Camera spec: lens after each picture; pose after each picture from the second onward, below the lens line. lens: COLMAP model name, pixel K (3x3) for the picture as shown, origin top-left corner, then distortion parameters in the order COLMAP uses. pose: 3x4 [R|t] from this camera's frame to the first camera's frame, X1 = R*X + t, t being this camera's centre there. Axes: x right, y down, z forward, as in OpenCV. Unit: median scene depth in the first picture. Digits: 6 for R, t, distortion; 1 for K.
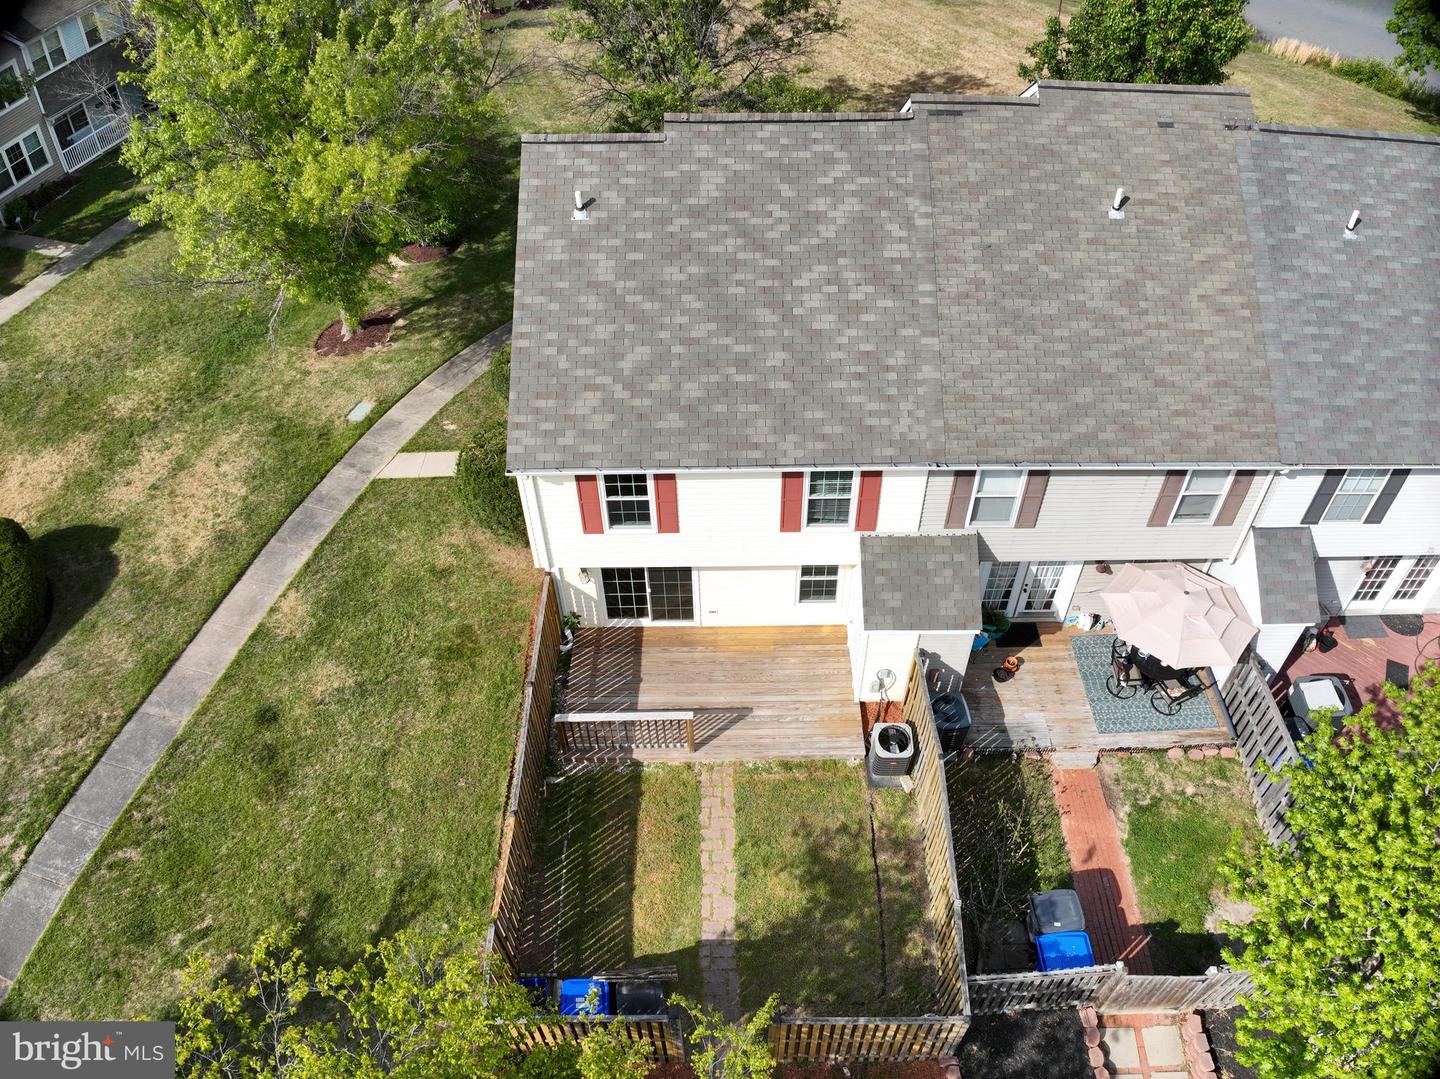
lens RADIAL K [[1015.2, 0, 730.2], [0, 1015.2, 536.7], [0, 0, 1]] dist [-0.097473, -0.023351]
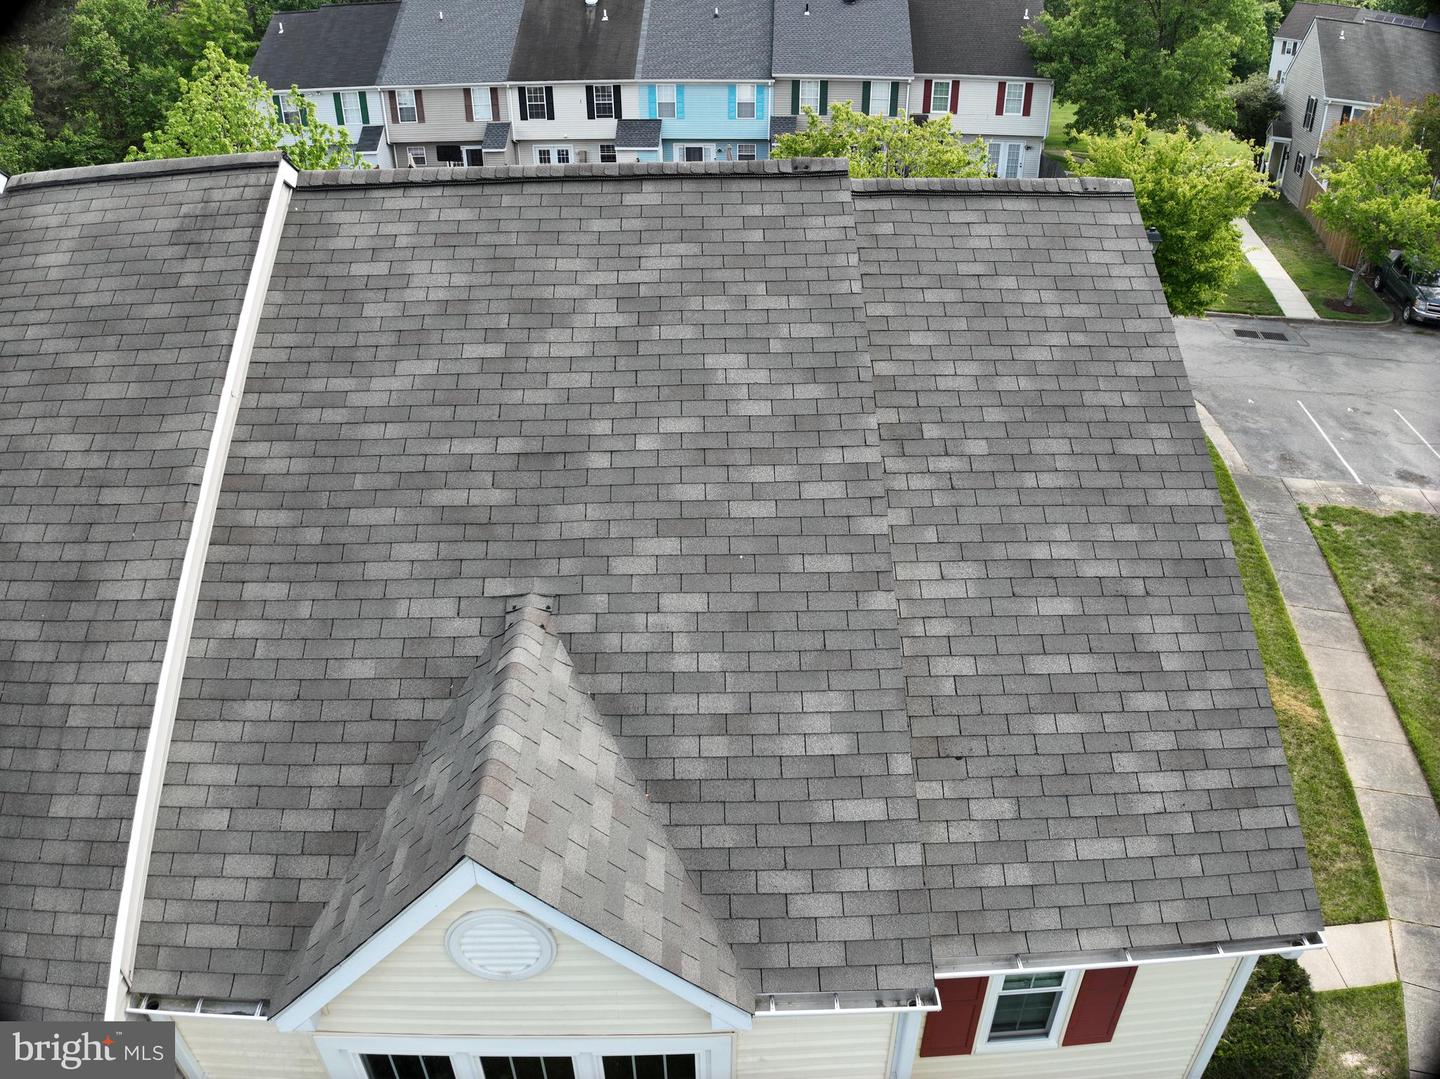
lens RADIAL K [[1015.2, 0, 730.2], [0, 1015.2, 537.4], [0, 0, 1]] dist [-0.097473, -0.023351]
pose [[-0.999629, 0.021390, -0.016868, -0.001854], [-0.011102, 0.245591, 0.969310, -0.833745], [0.024876, 0.969138, -0.245262, 1.297321]]
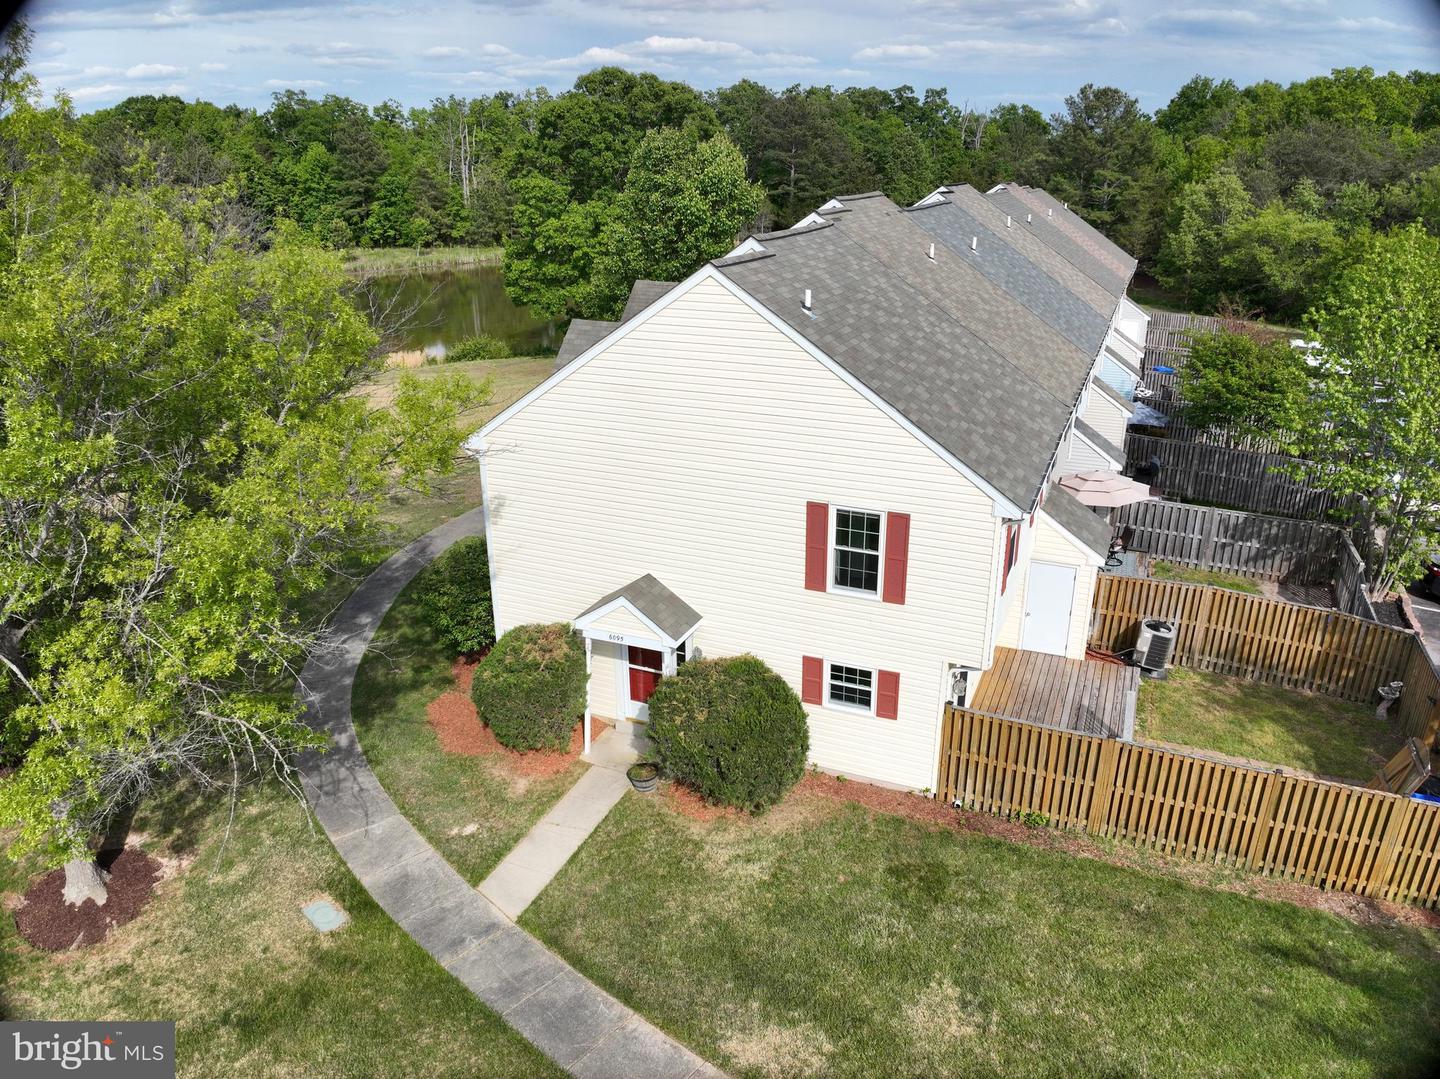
lens RADIAL K [[1015.2, 0, 728.7], [0, 1015.2, 532.4], [0, 0, 1]] dist [-0.097473, -0.023351]
pose [[0.401894, -0.319196, 0.858251, -1.048585], [0.651634, 0.758180, -0.023163, -0.194156], [-0.643315, 0.568575, 0.512707, 0.677286]]
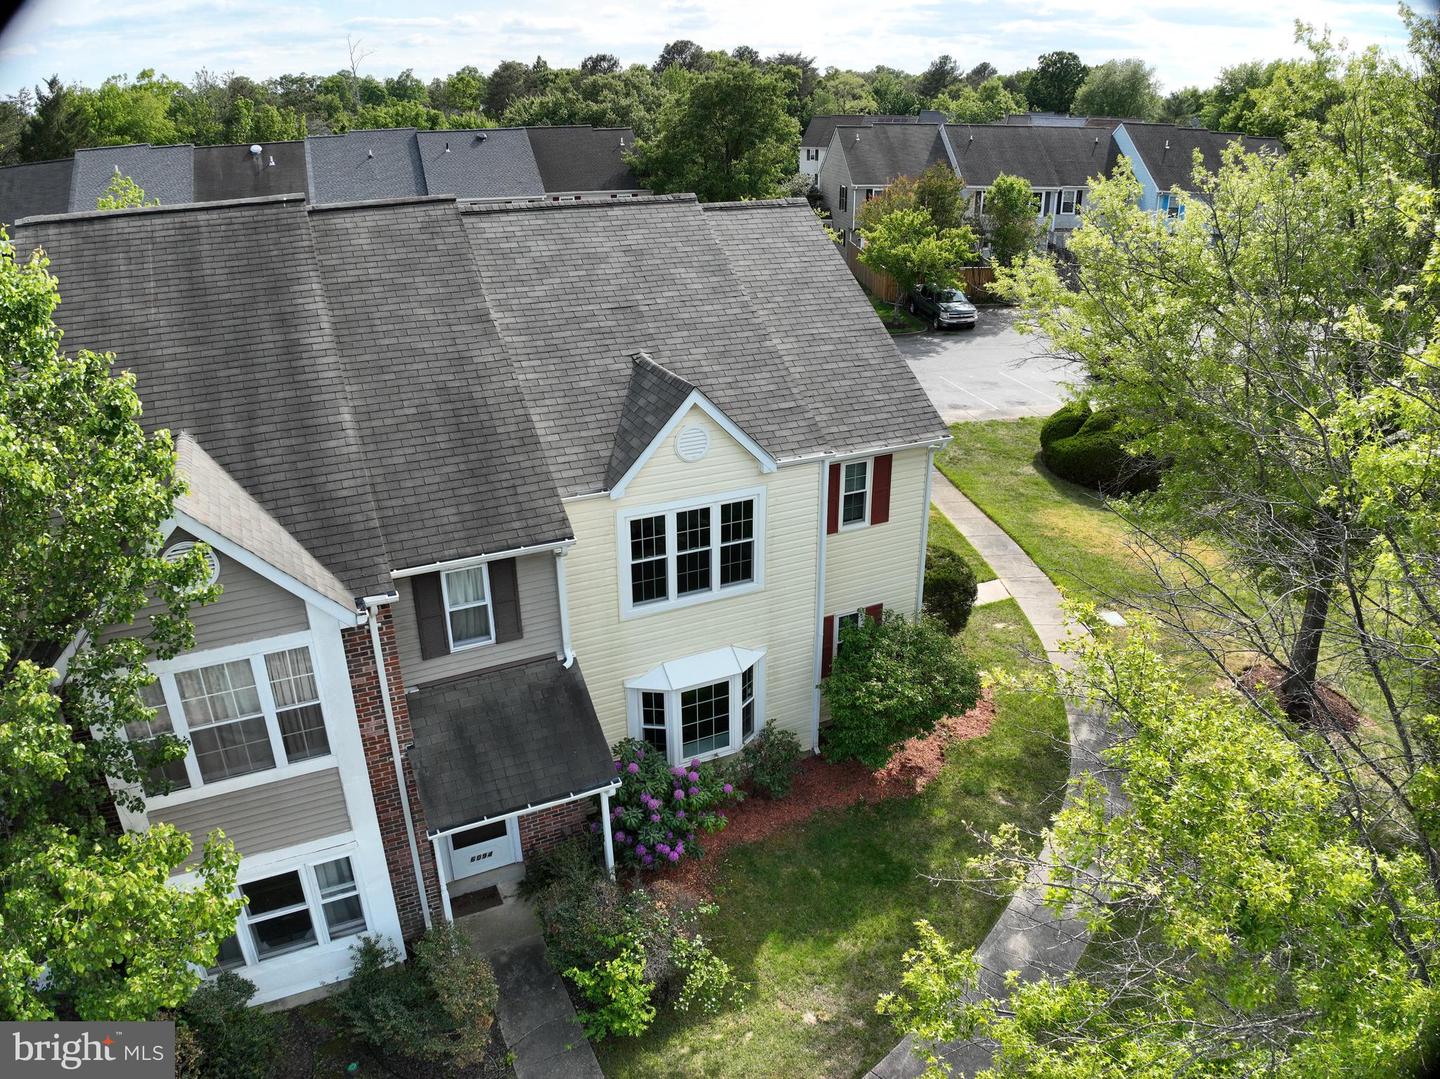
lens RADIAL K [[1015.2, 0, 730.8], [0, 1015.2, 538.7], [0, 0, 1]] dist [-0.097473, -0.023351]
pose [[-0.903734, 0.179375, -0.388702, 0.371256], [-0.298747, 0.386076, 0.872752, -1.218989], [0.306619, 0.904859, -0.295322, 1.665573]]
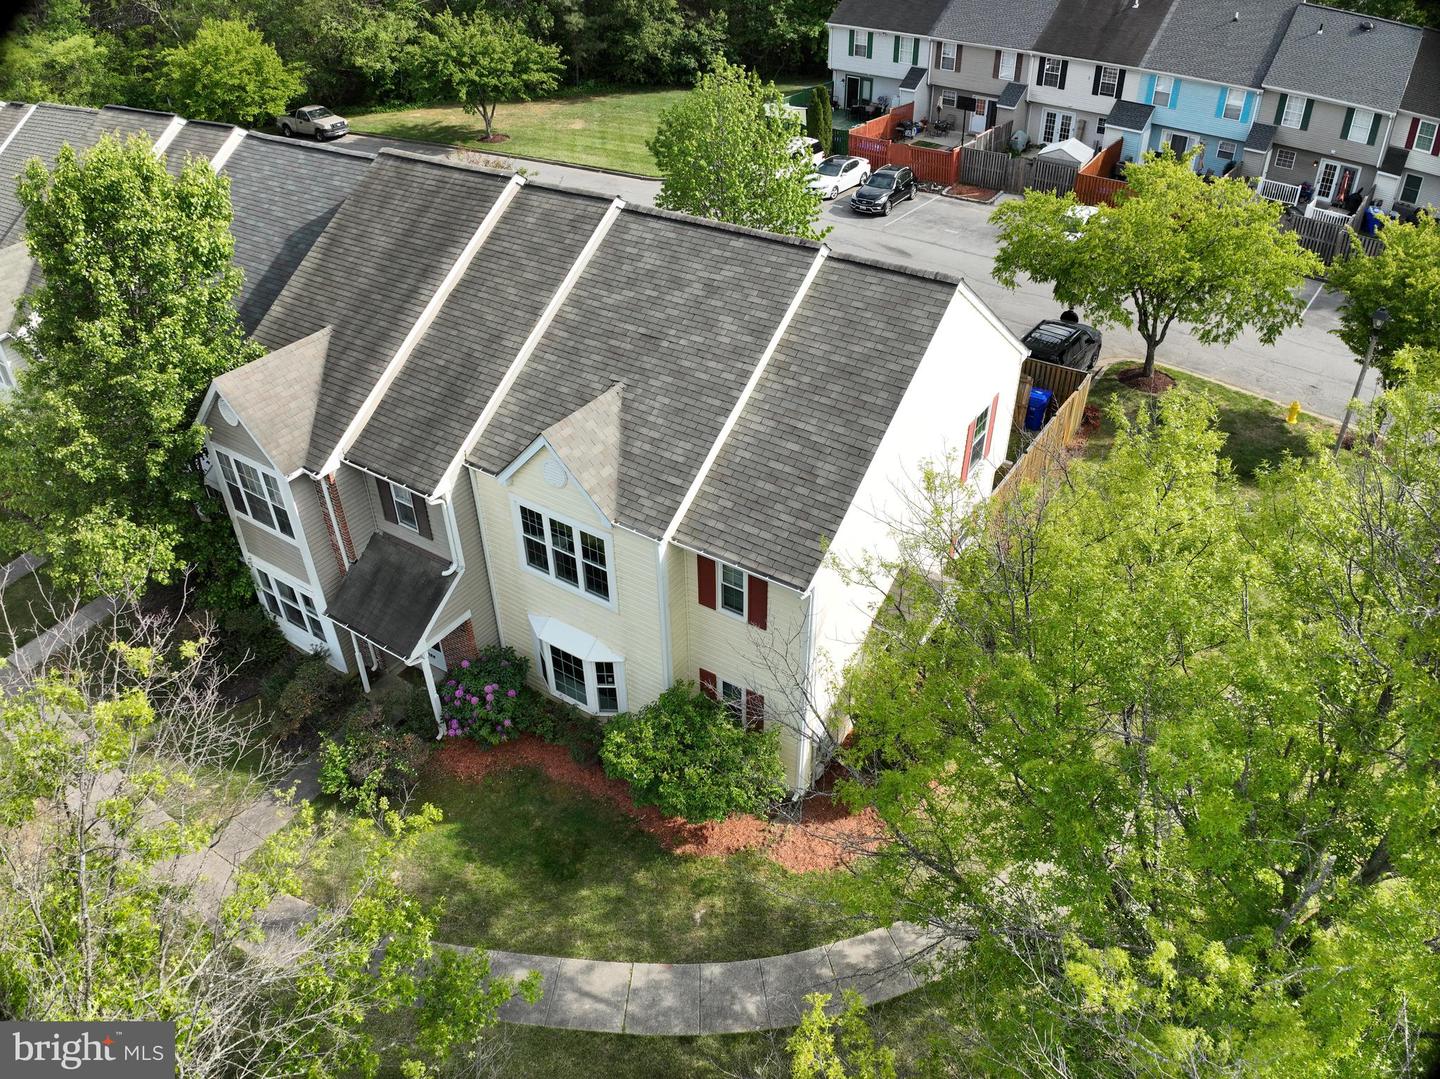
lens RADIAL K [[1015.2, 0, 727.6], [0, 1015.2, 531.7], [0, 0, 1]] dist [-0.097473, -0.023351]
pose [[-0.833384, -0.315117, 0.454063, -0.546490], [0.398536, 0.226588, 0.888722, -1.318587], [-0.382936, 0.921607, -0.063249, 1.391453]]
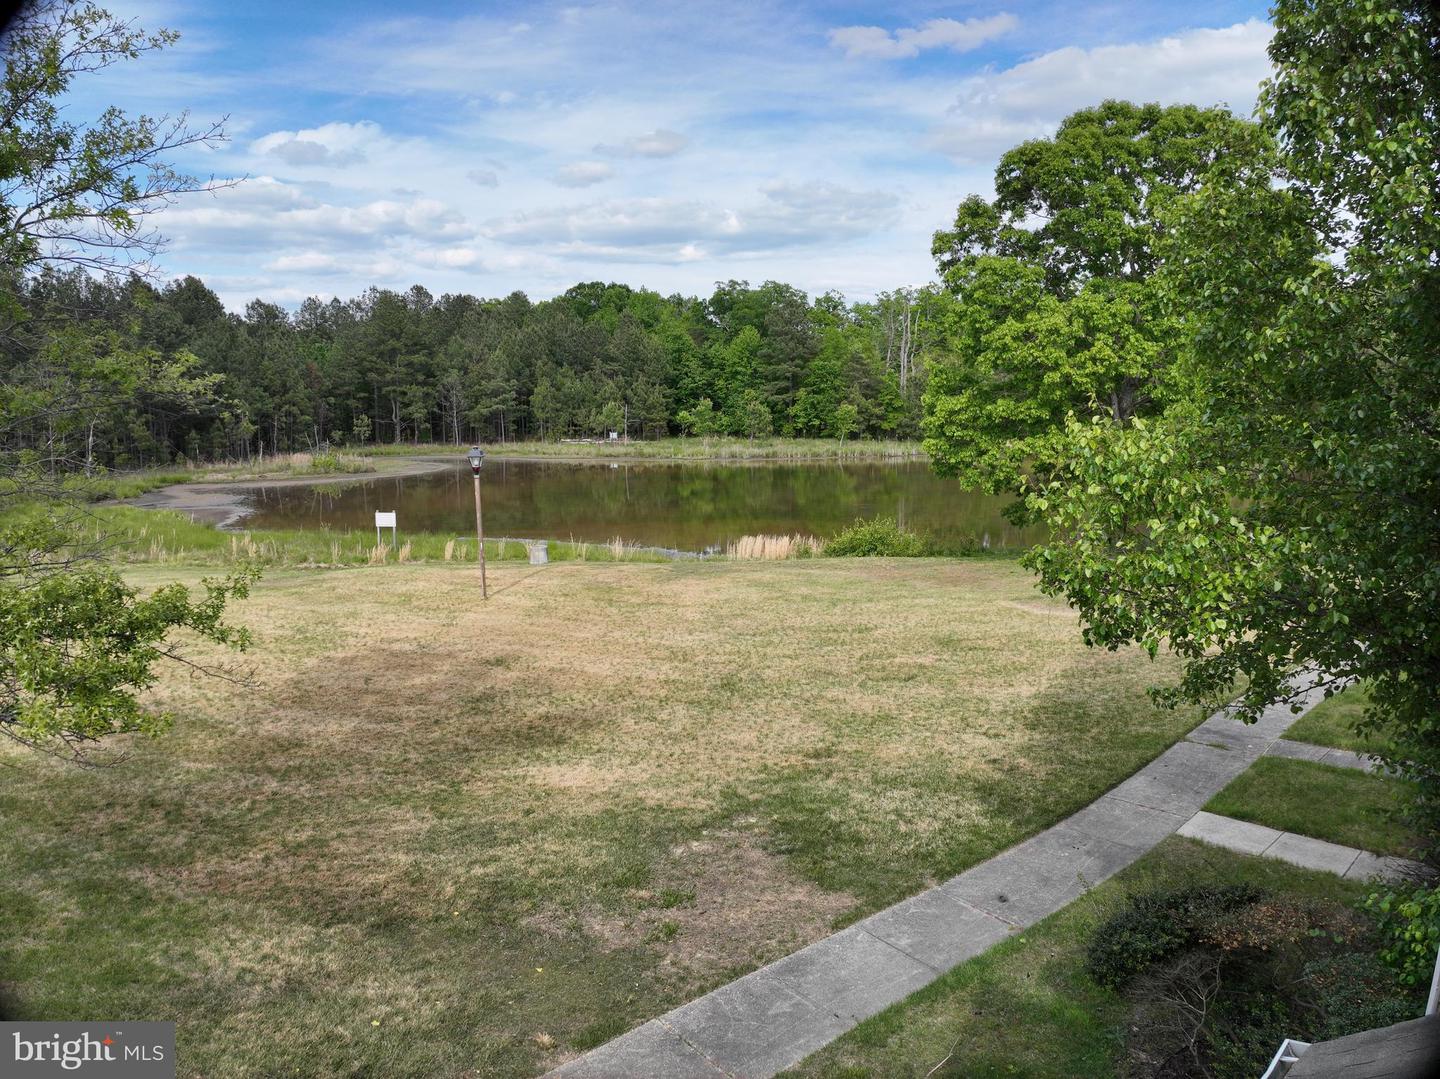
lens RADIAL K [[1015.2, 0, 733.0], [0, 1015.2, 535.6], [0, 0, 1]] dist [-0.097473, -0.023351]
pose [[0.740704, -0.095702, 0.664981, 0.078801], [0.477746, 0.770942, -0.421197, -0.533535], [-0.472352, 0.629674, 0.616761, 1.421342]]
